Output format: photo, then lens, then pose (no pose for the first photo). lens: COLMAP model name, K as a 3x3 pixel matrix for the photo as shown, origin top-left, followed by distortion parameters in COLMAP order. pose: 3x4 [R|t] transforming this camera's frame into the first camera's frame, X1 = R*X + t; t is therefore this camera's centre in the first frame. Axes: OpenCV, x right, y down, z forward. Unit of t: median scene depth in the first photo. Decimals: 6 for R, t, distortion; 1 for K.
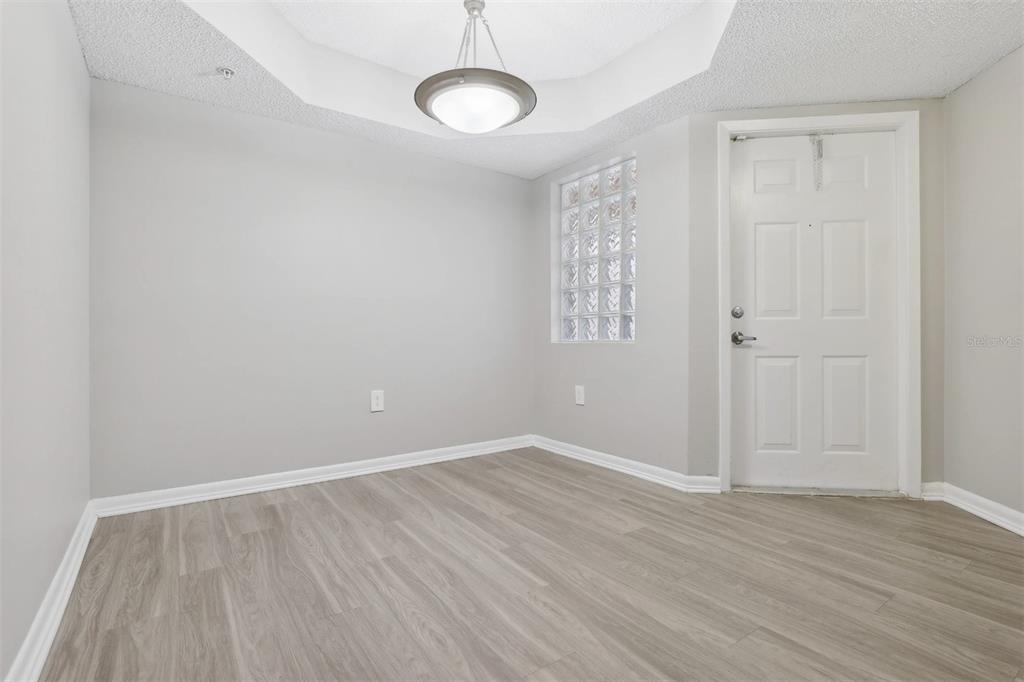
lens RADIAL K [[497.5, 0, 512.2], [0, 497.5, 343.2], [0, 0, 1]] dist [-0.017638, 0.003271]
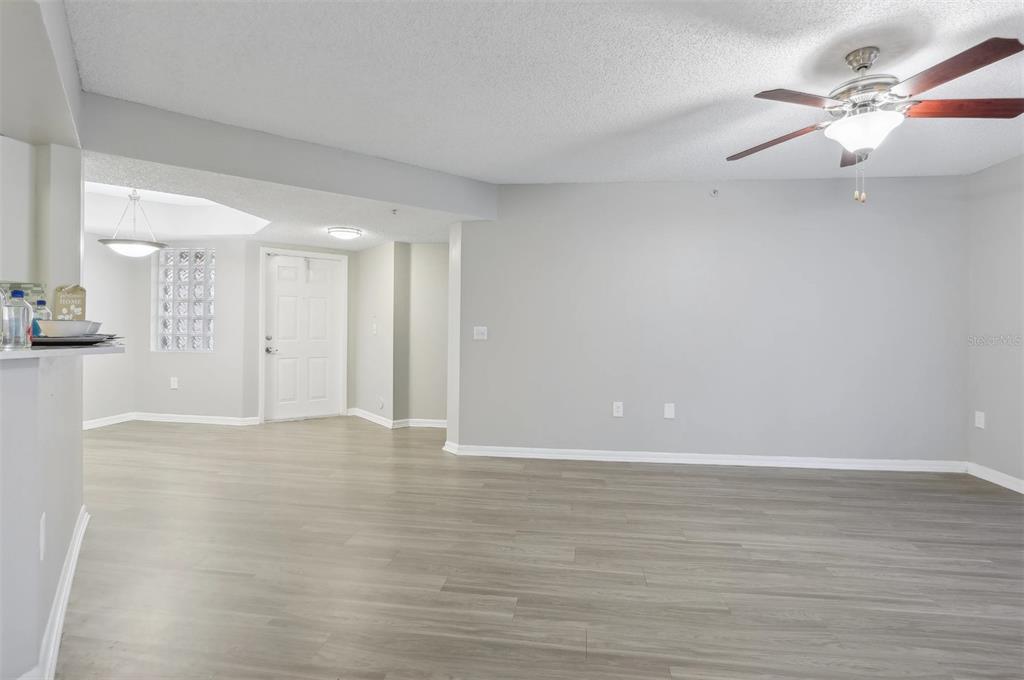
lens RADIAL K [[497.5, 0, 519.6], [0, 497.5, 331.8], [0, 0, 1]] dist [-0.017638, 0.003271]
pose [[0.674489, 0.011199, 0.738200, -0.382964], [-0.007979, 0.999937, -0.007879, -0.079241], [-0.738241, -0.000576, 0.674536, -1.213630]]
